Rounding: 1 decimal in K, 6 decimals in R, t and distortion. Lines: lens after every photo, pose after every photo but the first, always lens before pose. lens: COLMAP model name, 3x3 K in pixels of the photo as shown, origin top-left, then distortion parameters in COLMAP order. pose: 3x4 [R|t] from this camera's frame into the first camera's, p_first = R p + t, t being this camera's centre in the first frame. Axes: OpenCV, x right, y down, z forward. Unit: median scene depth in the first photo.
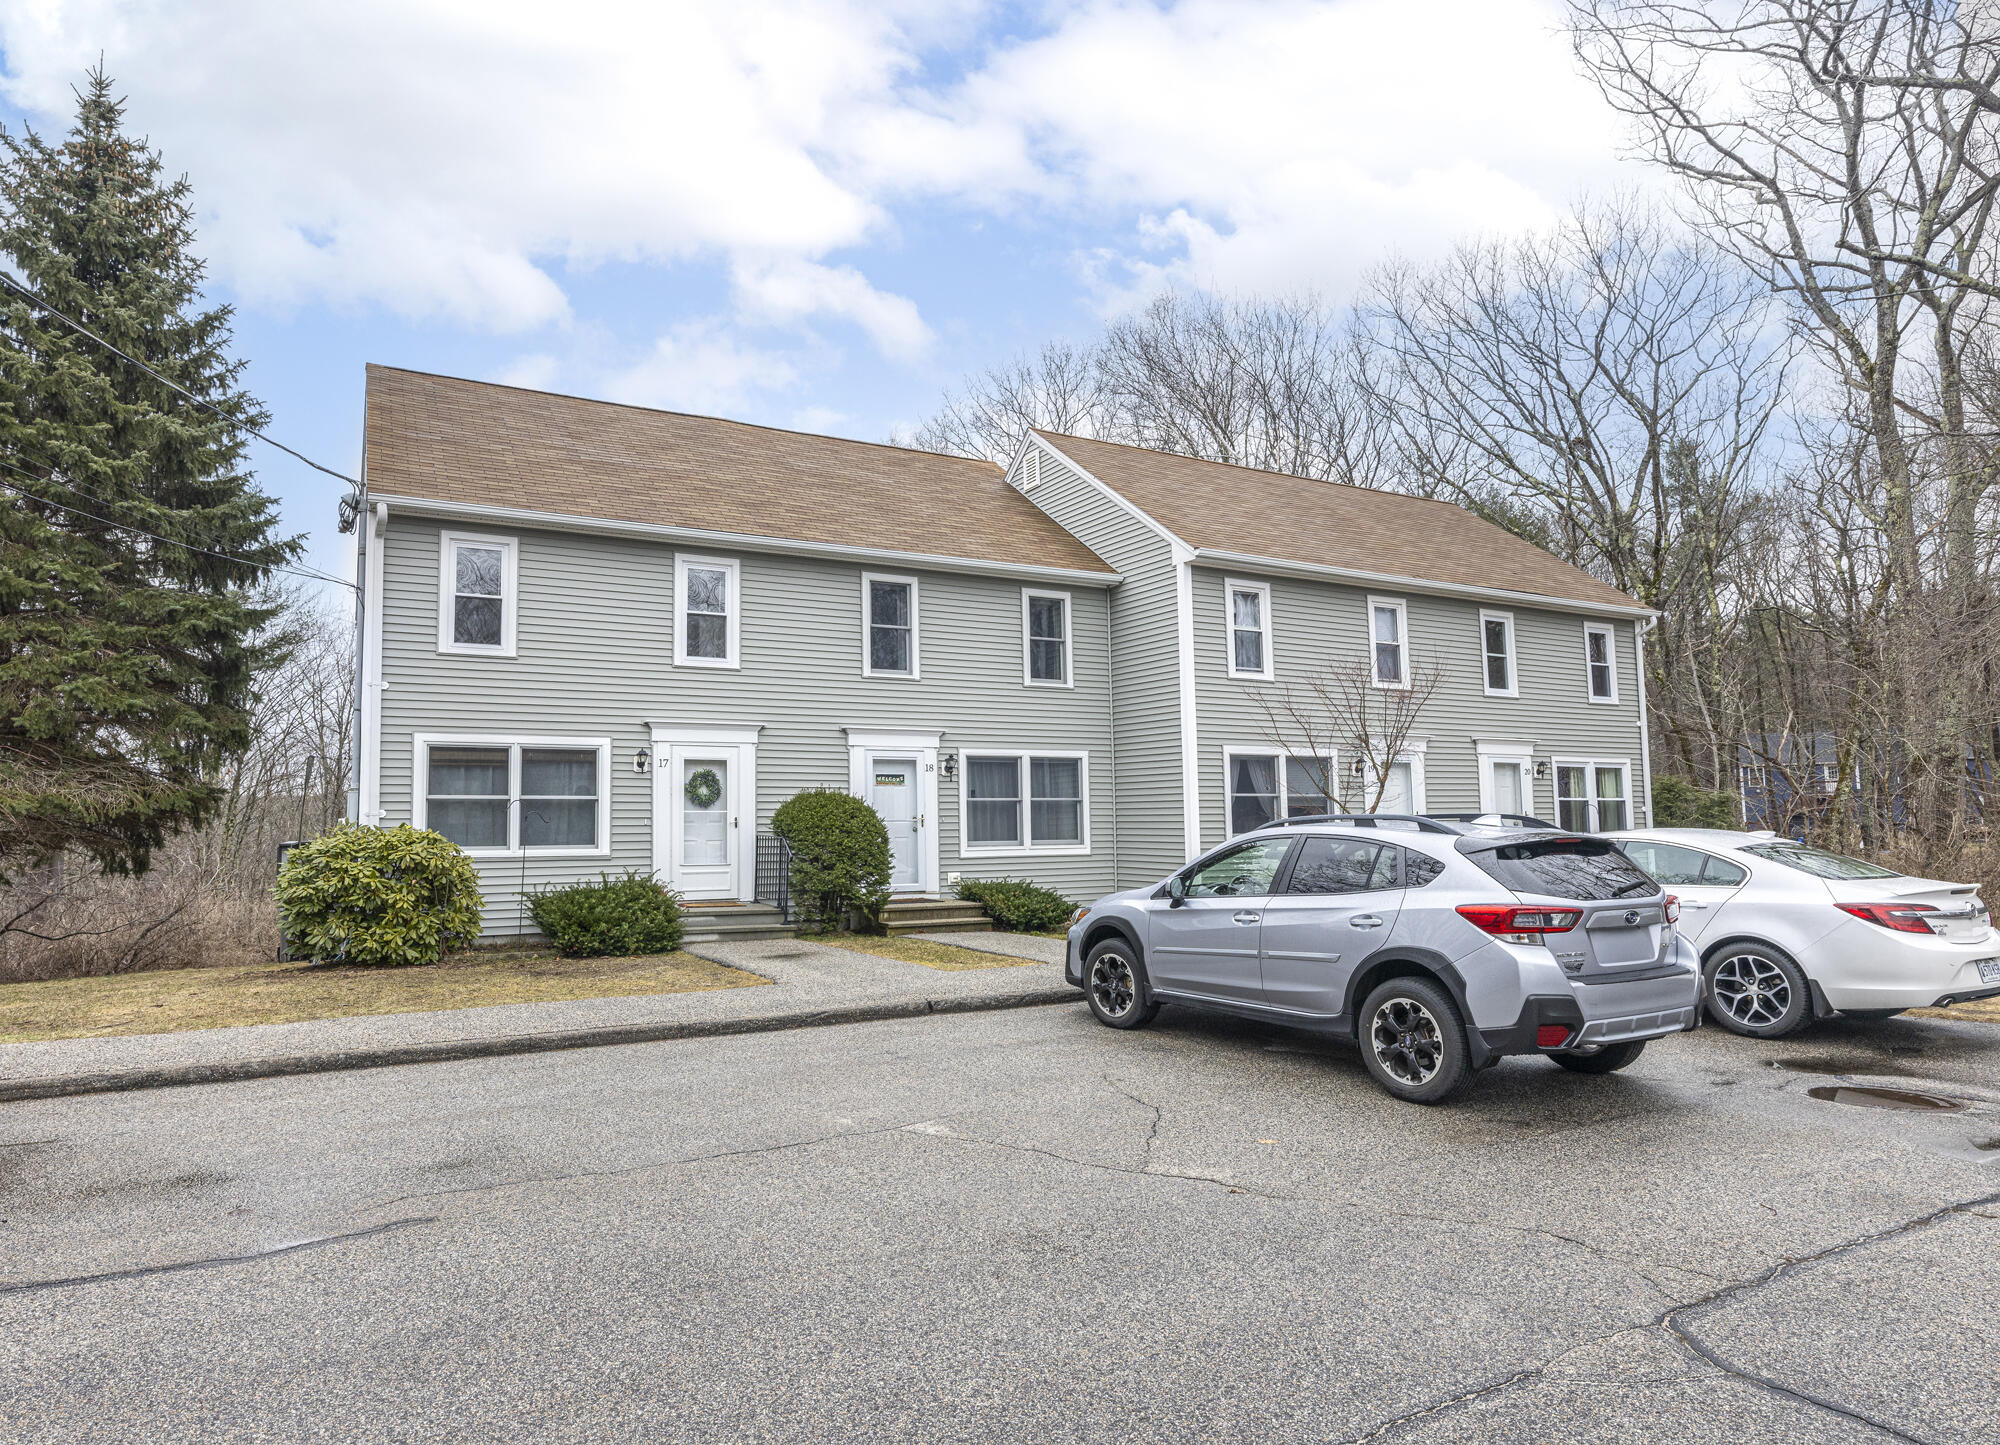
lens RADIAL K [[1190.7, 0, 996.9], [0, 1190.7, 720.3], [0, 0, 1]] dist [-0.006833, -0.002663]
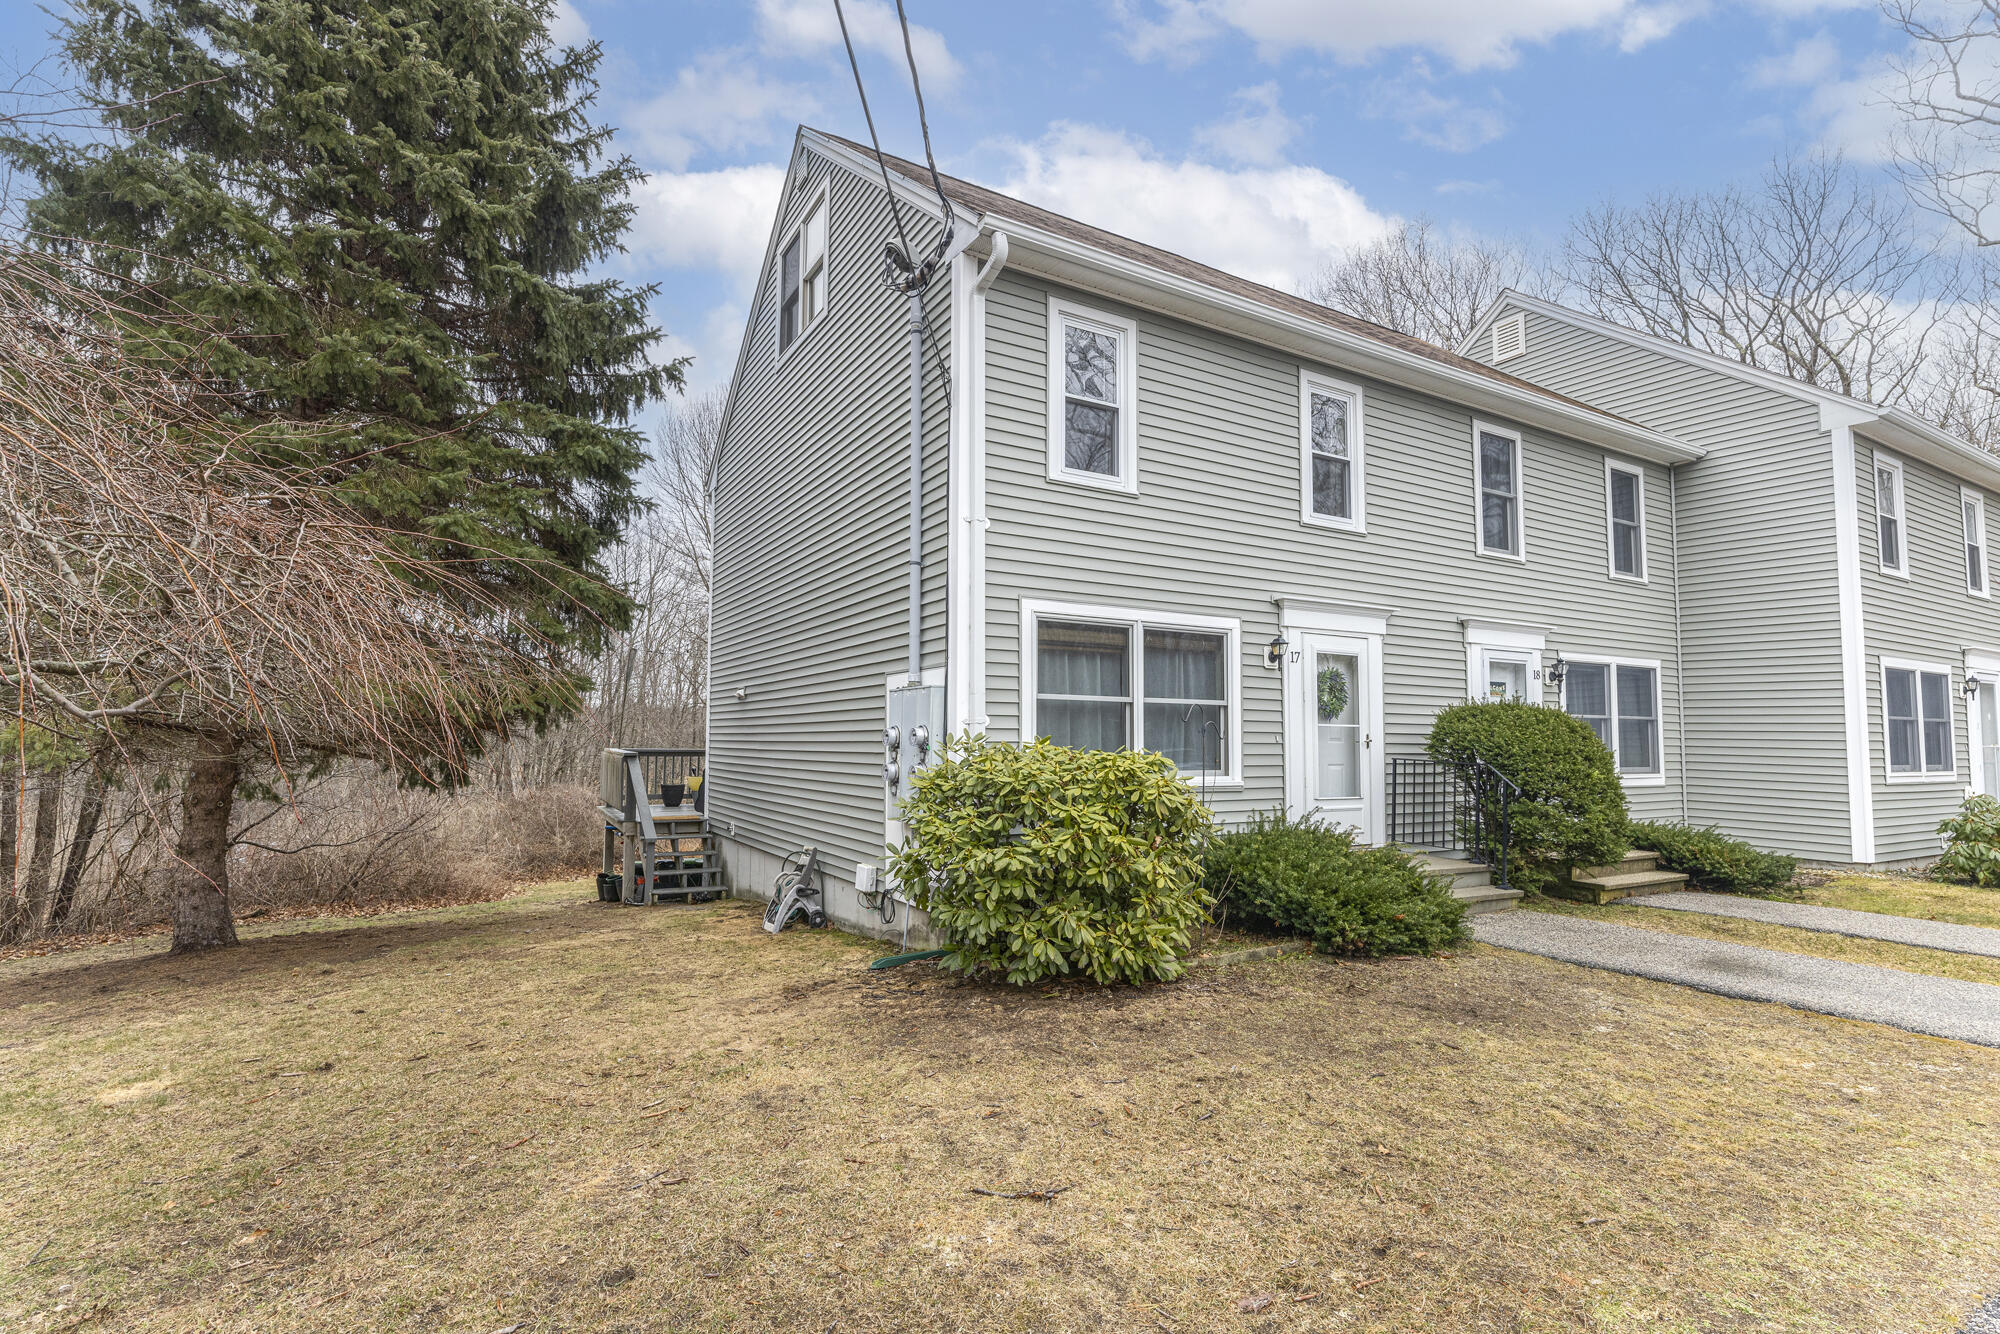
lens RADIAL K [[923.4, 0, 1004.0], [0, 923.4, 675.2], [0, 0, 1]] dist [0.003568, -0.000097]
pose [[0.998007, 0.023510, 0.058554, -0.474458], [-0.024872, 0.999434, 0.022638, 0.037439], [-0.057989, -0.024049, 0.998028, 0.439942]]
